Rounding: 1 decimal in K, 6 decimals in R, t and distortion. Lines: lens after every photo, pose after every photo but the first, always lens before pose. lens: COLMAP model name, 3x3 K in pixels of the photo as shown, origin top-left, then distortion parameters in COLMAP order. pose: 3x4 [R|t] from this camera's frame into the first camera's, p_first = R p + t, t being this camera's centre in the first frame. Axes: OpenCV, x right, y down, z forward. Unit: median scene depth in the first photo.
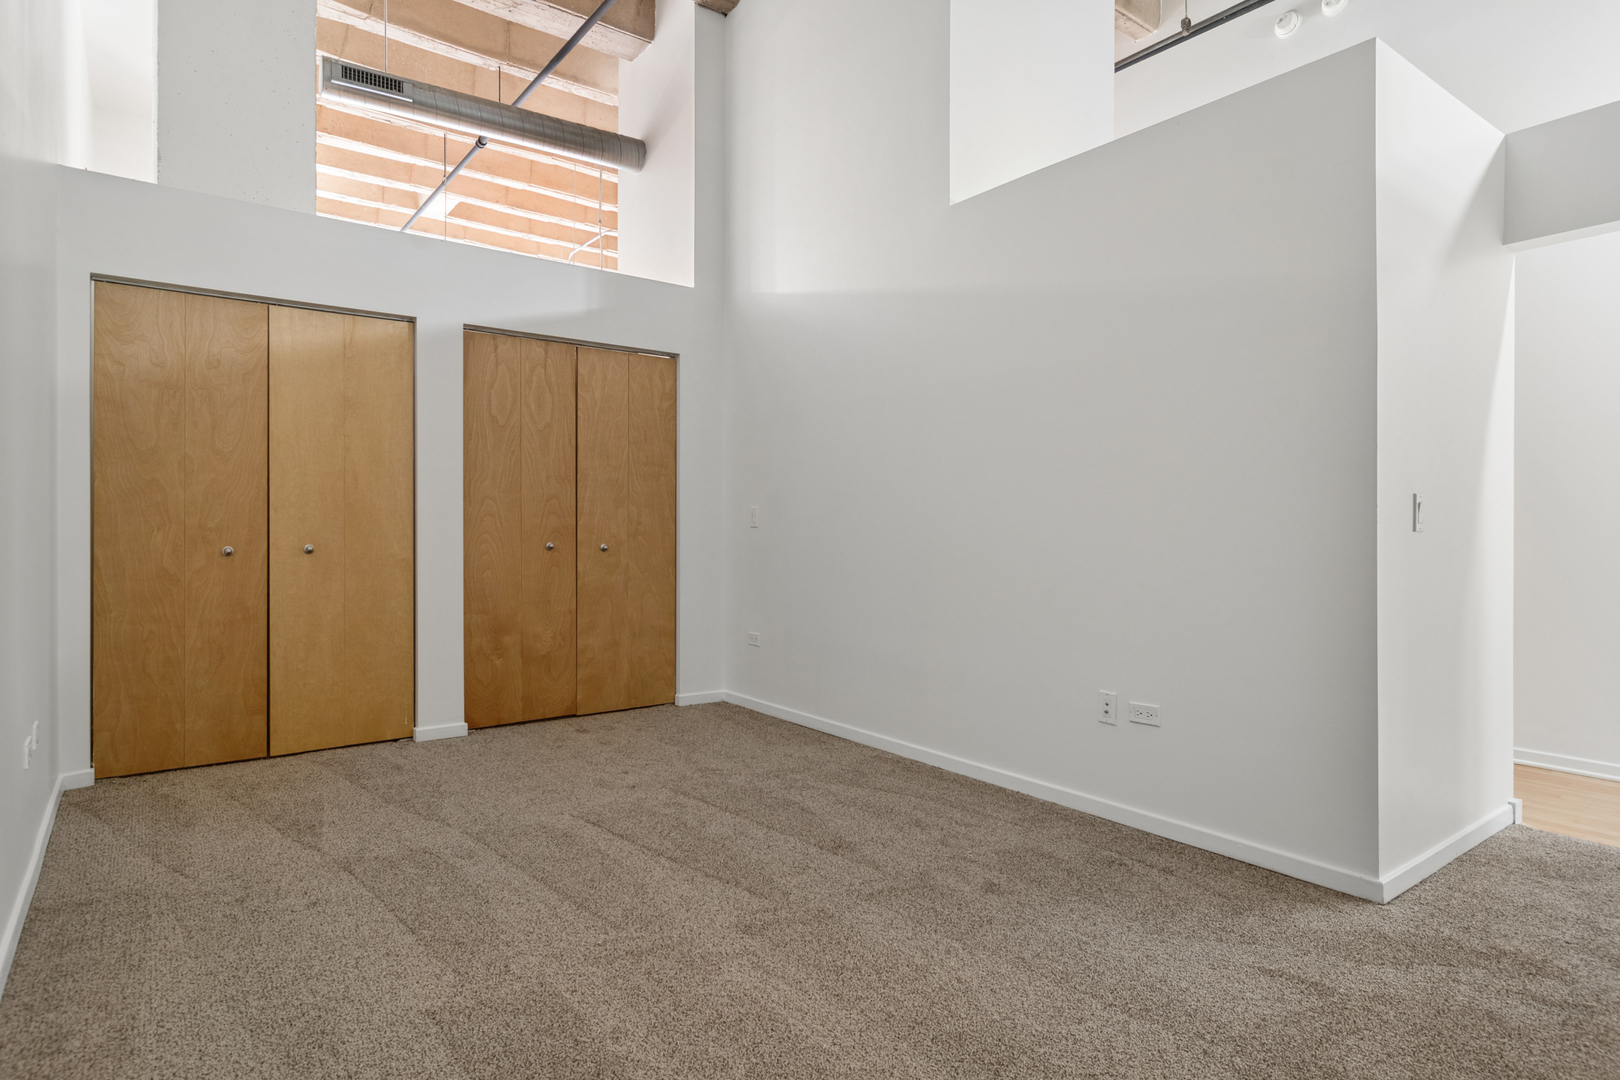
lens RADIAL K [[869.1, 0, 806.7], [0, 869.1, 529.1], [0, 0, 1]] dist [-0.000313, 0.000223]
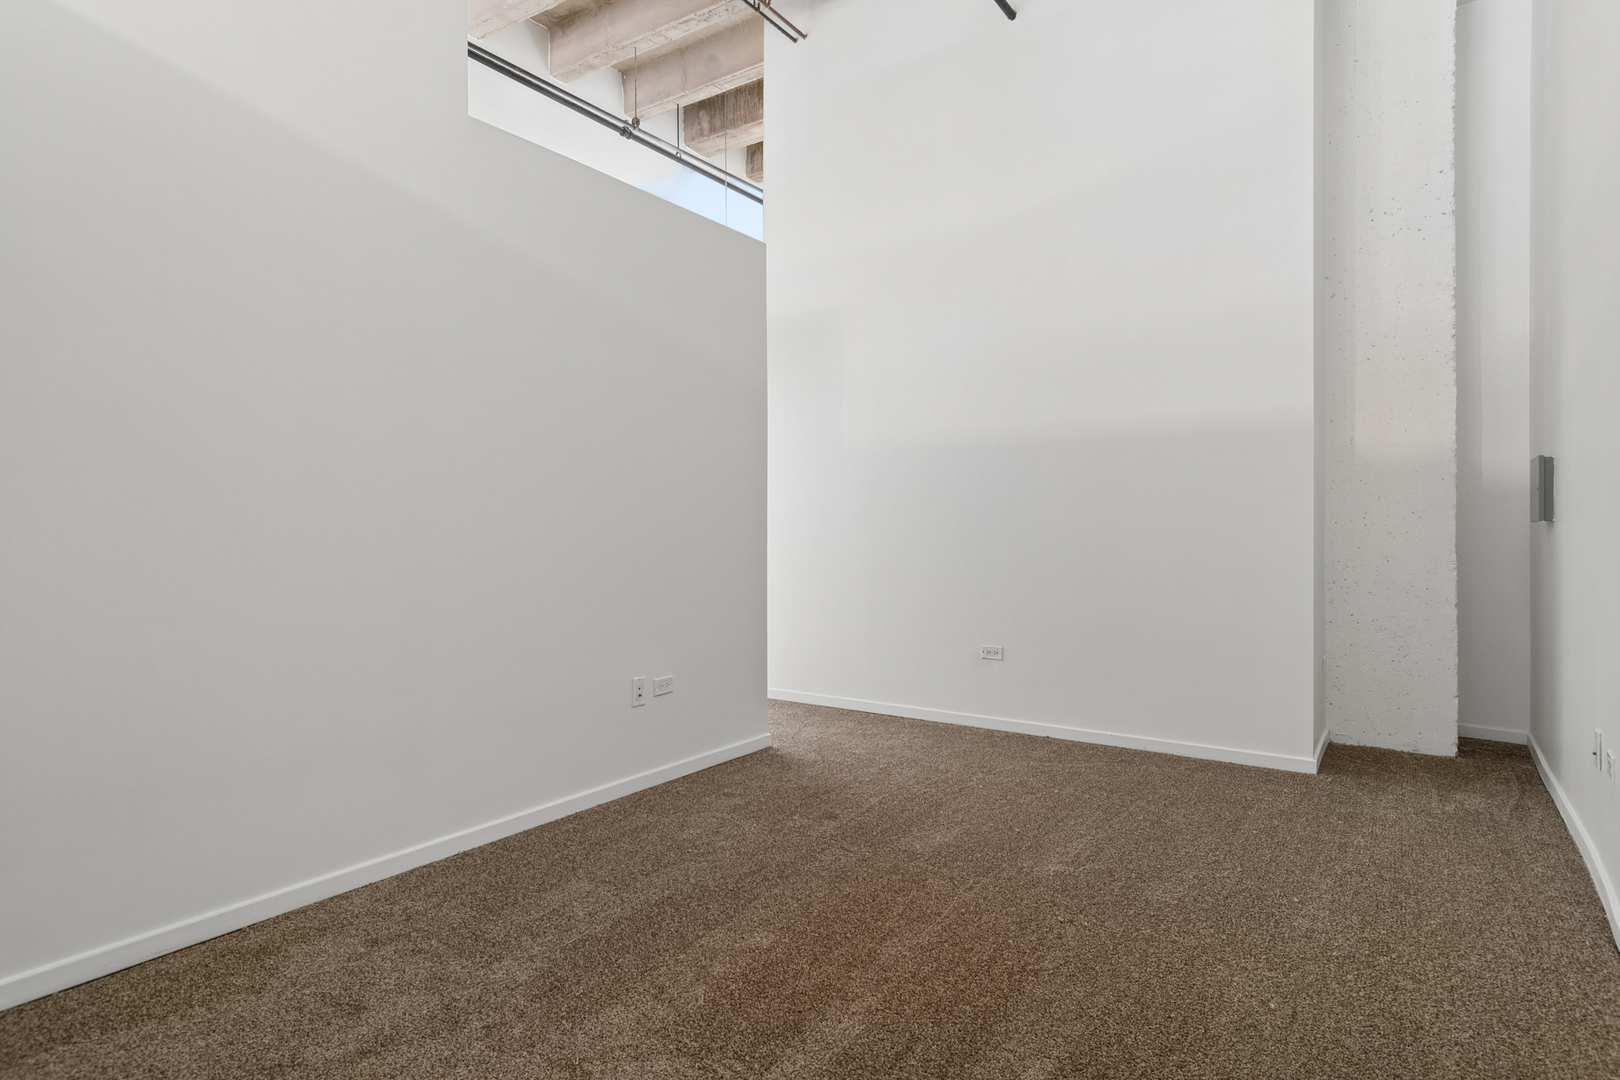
lens RADIAL K [[869.1, 0, 806.7], [0, 869.1, 529.1], [0, 0, 1]] dist [-0.000313, 0.000223]
pose [[-0.320192, 0.011869, 0.947278, -0.781167], [0.014267, 0.999869, -0.007705, 0.007837], [-0.947245, 0.011048, -0.320320, 1.142897]]
